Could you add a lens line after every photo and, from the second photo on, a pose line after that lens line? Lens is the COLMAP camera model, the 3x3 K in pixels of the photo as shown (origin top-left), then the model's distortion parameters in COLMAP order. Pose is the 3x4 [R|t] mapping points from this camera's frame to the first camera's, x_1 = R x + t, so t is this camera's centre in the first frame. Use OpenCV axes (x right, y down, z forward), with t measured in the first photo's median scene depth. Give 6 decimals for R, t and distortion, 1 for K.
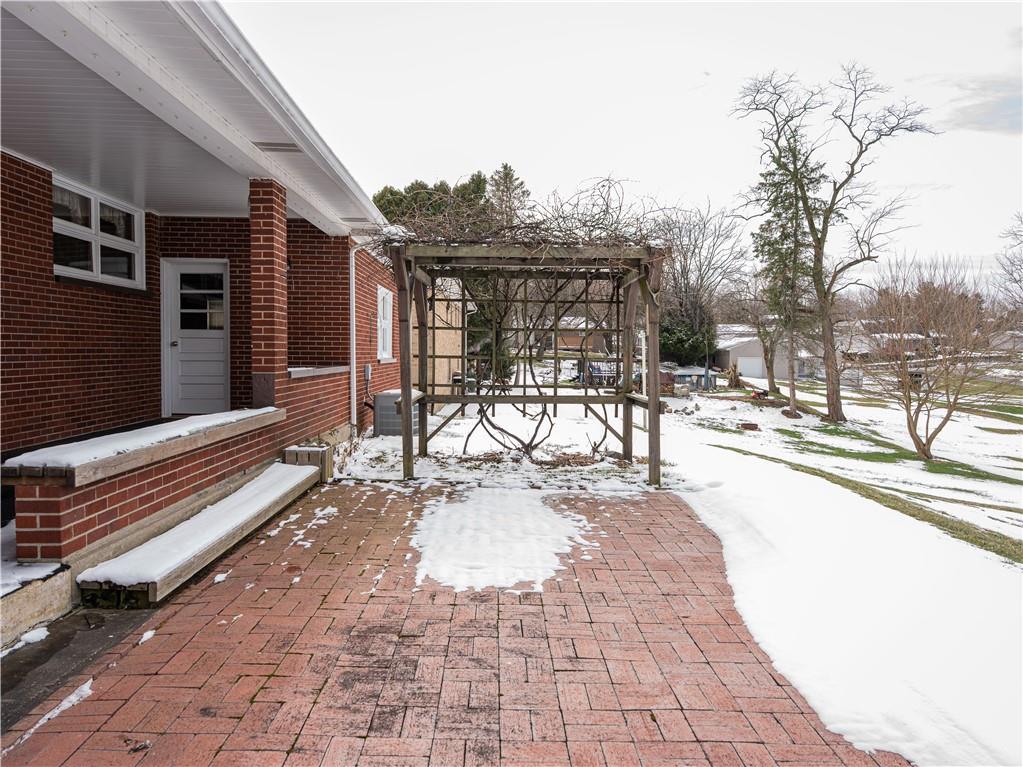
lens RADIAL K [[761.2, 0, 505.3], [0, 761.2, 387.4], [0, 0, 1]] dist [-0.002339, -0.011620]
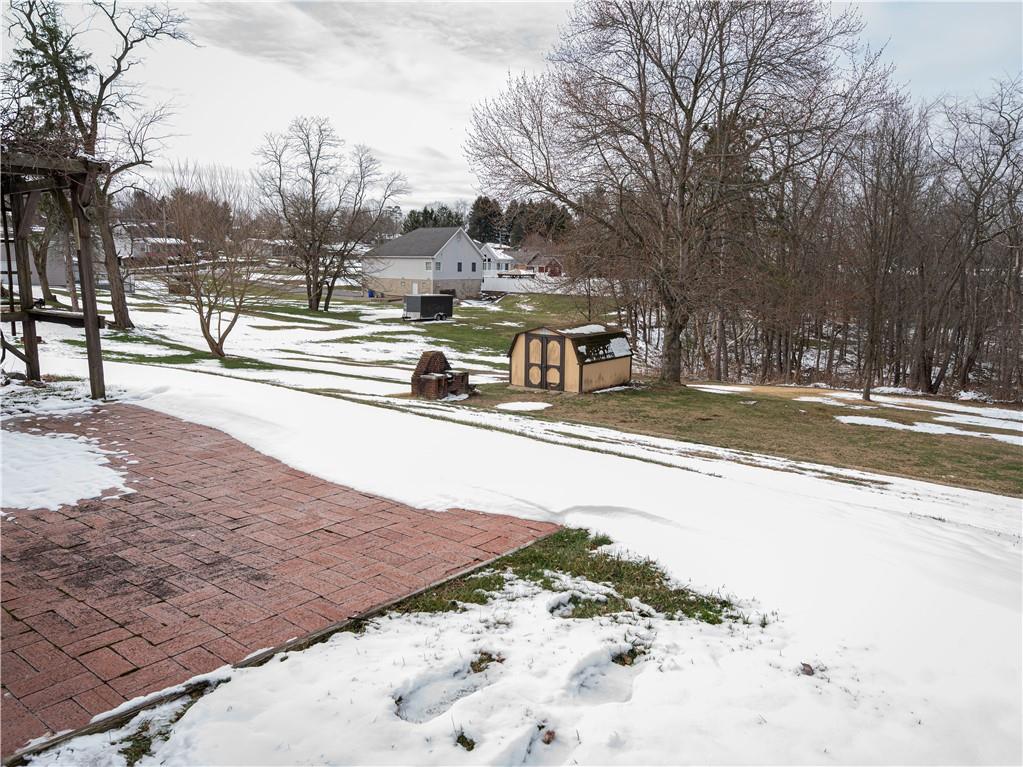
lens RADIAL K [[761.2, 0, 515.2], [0, 761.2, 389.9], [0, 0, 1]] dist [-0.002339, -0.011620]
pose [[0.609712, -0.123508, 0.782942, -0.200929], [0.022312, 0.990068, 0.138806, -0.009501], [-0.792309, -0.067162, 0.606412, -0.046033]]
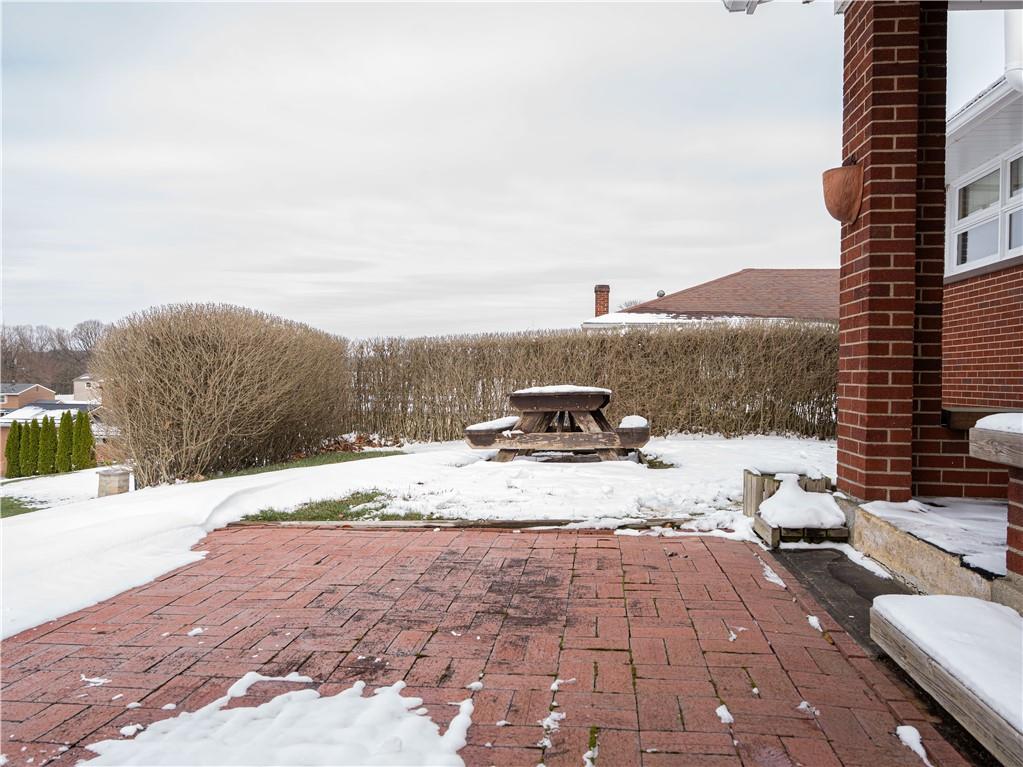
lens RADIAL K [[761.2, 0, 513.0], [0, 761.2, 383.5], [0, 0, 1]] dist [-0.002339, -0.011620]
pose [[-0.991564, -0.018616, 0.128272, -0.088890], [-0.011311, 0.998285, 0.057443, 0.010831], [-0.129121, 0.055507, -0.990074, 0.646478]]
